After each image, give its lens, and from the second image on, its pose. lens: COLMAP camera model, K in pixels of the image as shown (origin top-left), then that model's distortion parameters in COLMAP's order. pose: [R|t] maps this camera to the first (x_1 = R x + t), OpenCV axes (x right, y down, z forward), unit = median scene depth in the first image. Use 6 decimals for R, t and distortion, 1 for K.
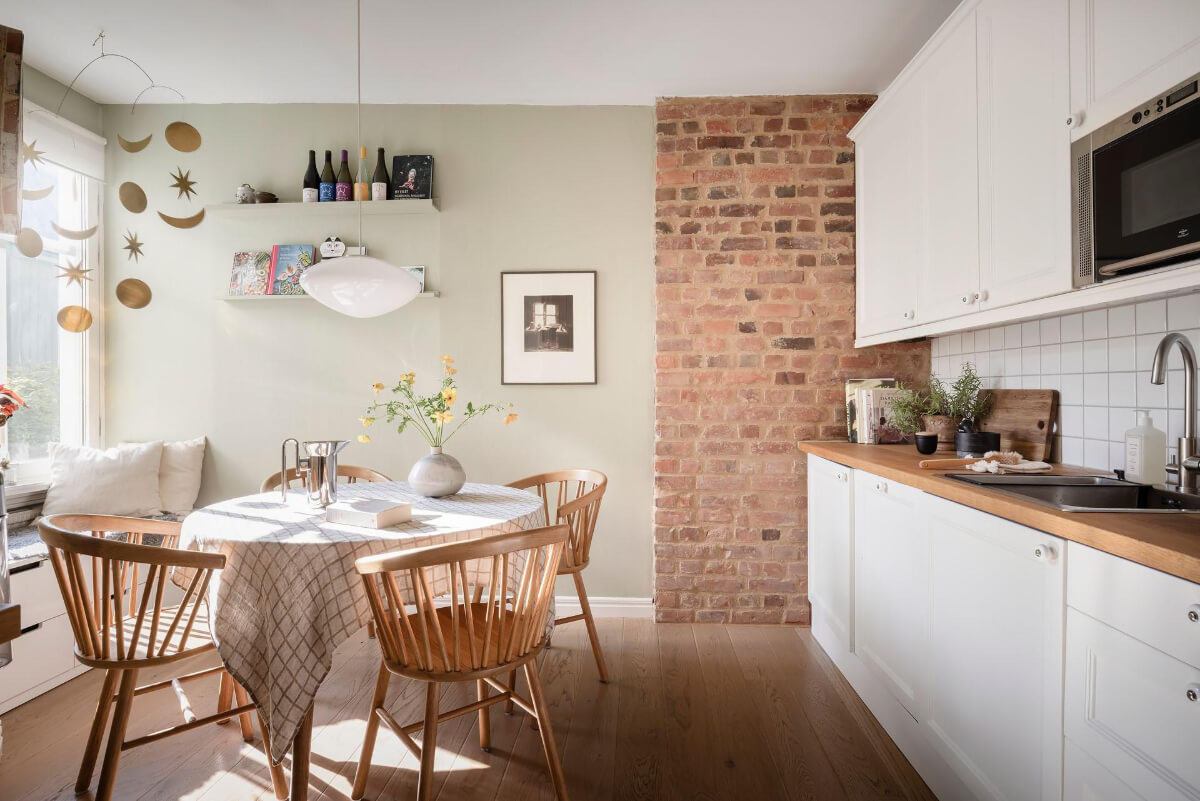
lens RADIAL K [[630.7, 0, 609.9], [0, 630.7, 381.7], [0, 0, 1]] dist [-0.000508, -0.001830]
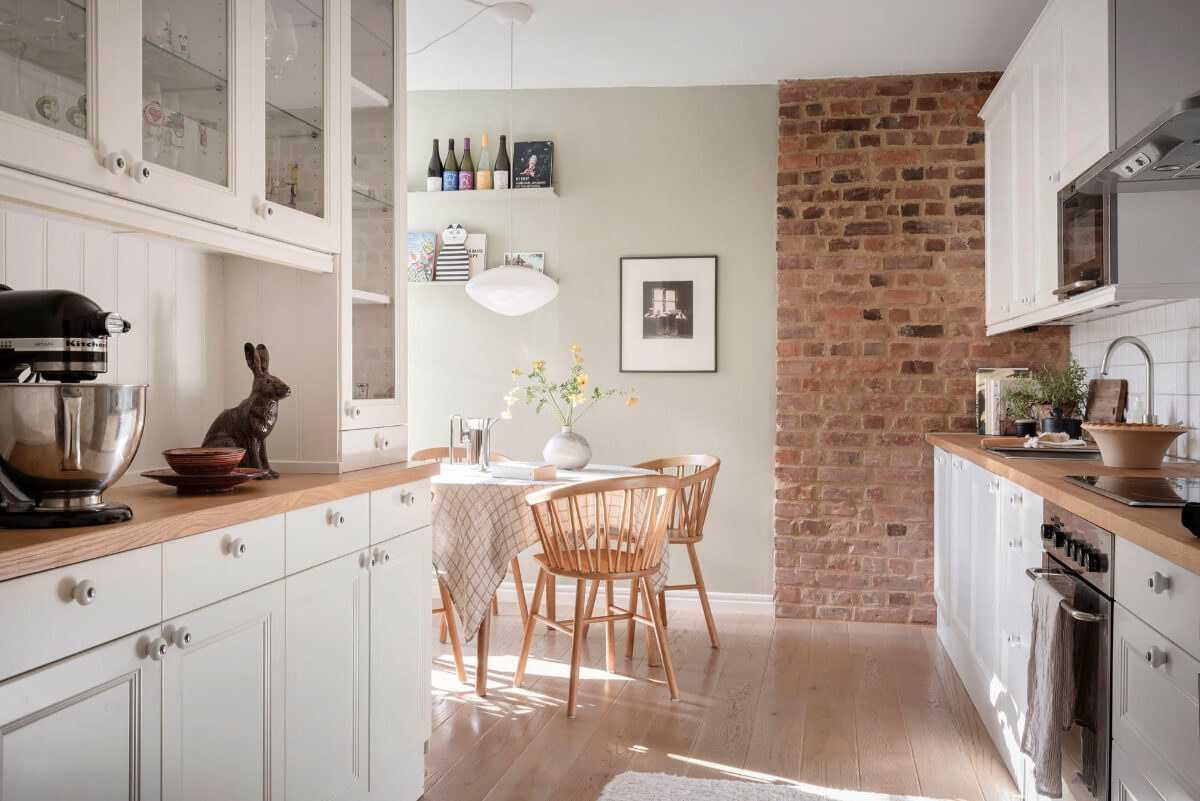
lens RADIAL K [[949.6, 0, 602.4], [0, 949.6, 365.9], [0, 0, 1]] dist [0.003189, -0.001543]
pose [[0.985420, 0.005784, -0.170043, 0.058398], [-0.006450, 0.999974, -0.003360, 0.000182], [0.170019, 0.004408, 0.985431, -0.507406]]
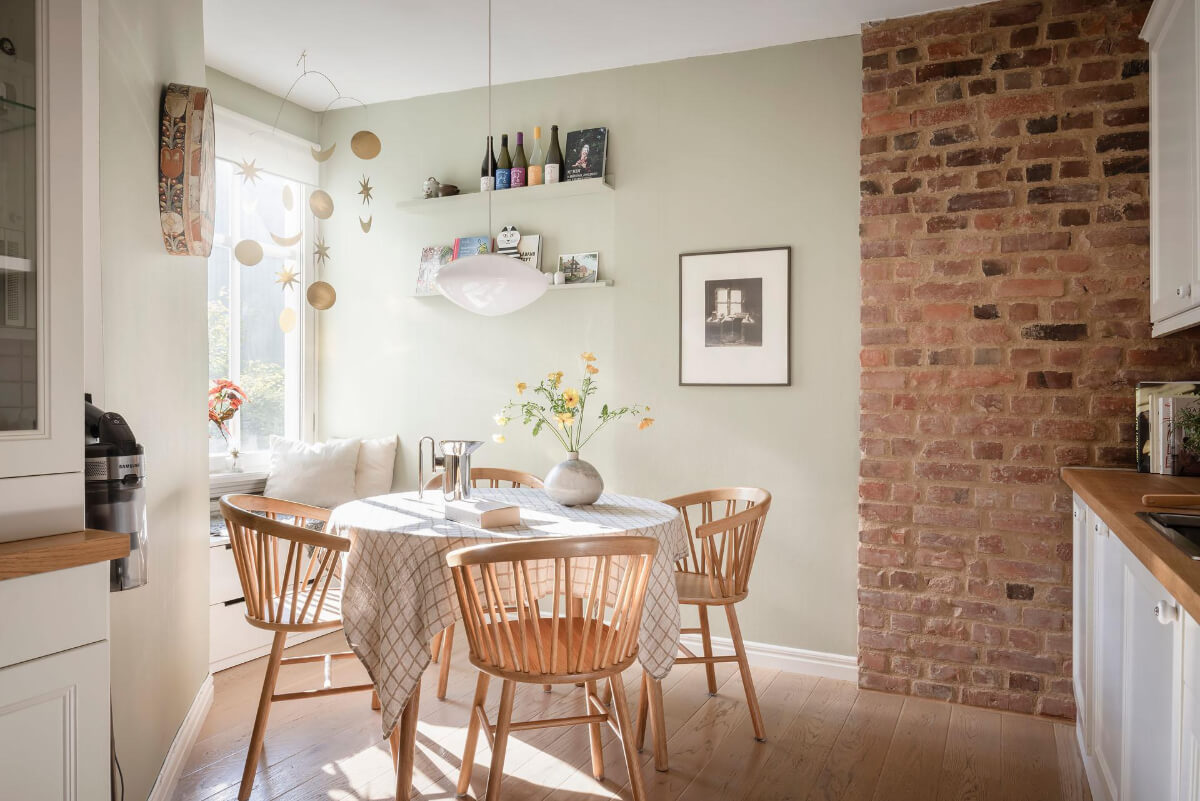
lens RADIAL K [[807.5, 0, 593.5], [0, 807.5, 379.8], [0, 0, 1]] dist [-0.002480, -0.003142]
pose [[0.921812, 0.006150, -0.387588, 0.160392], [-0.006487, 0.999979, 0.000438, -0.002775], [0.387582, 0.002110, 0.921833, -0.063741]]
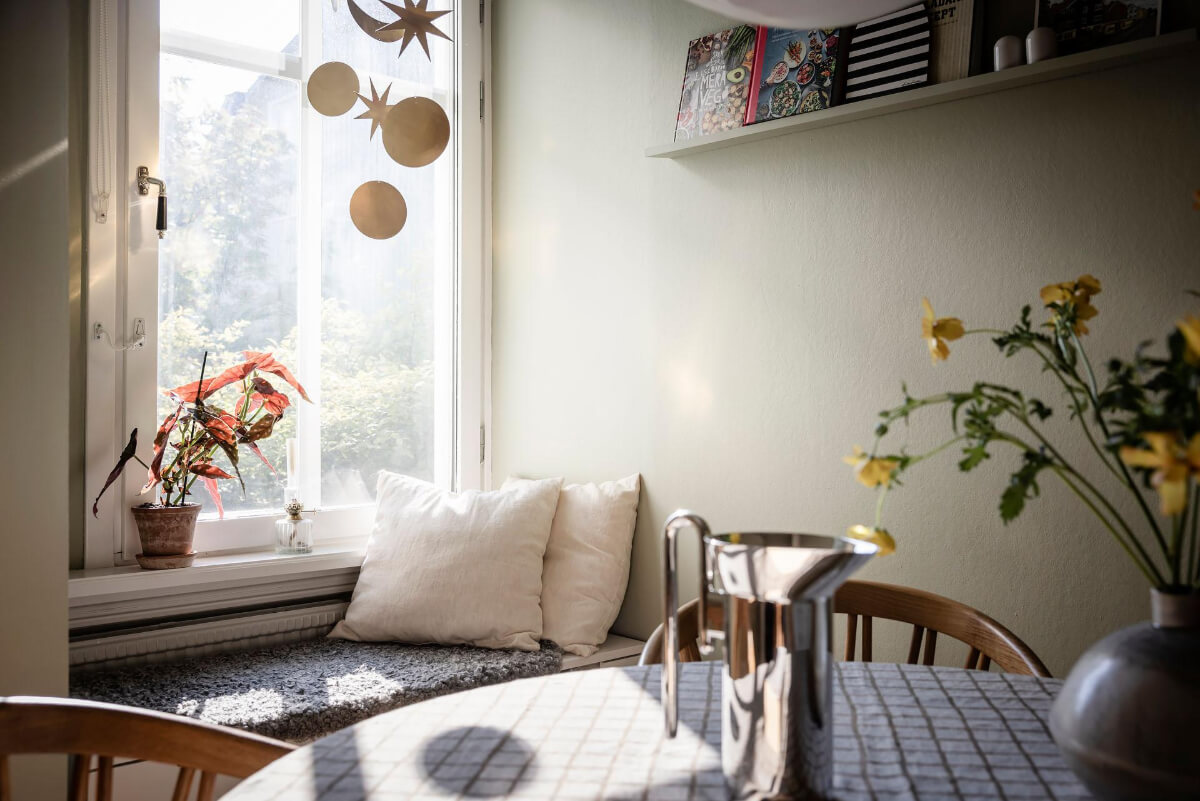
lens RADIAL K [[1216.8, 0, 599.5], [0, 1216.8, 398.7], [0, 0, 1]] dist [-0.001480, -0.001912]
pose [[0.737625, 0.010089, -0.675136, -0.103994], [0.004416, 0.999795, 0.019766, 0.020007], [0.675197, -0.017562, 0.737429, 0.415889]]
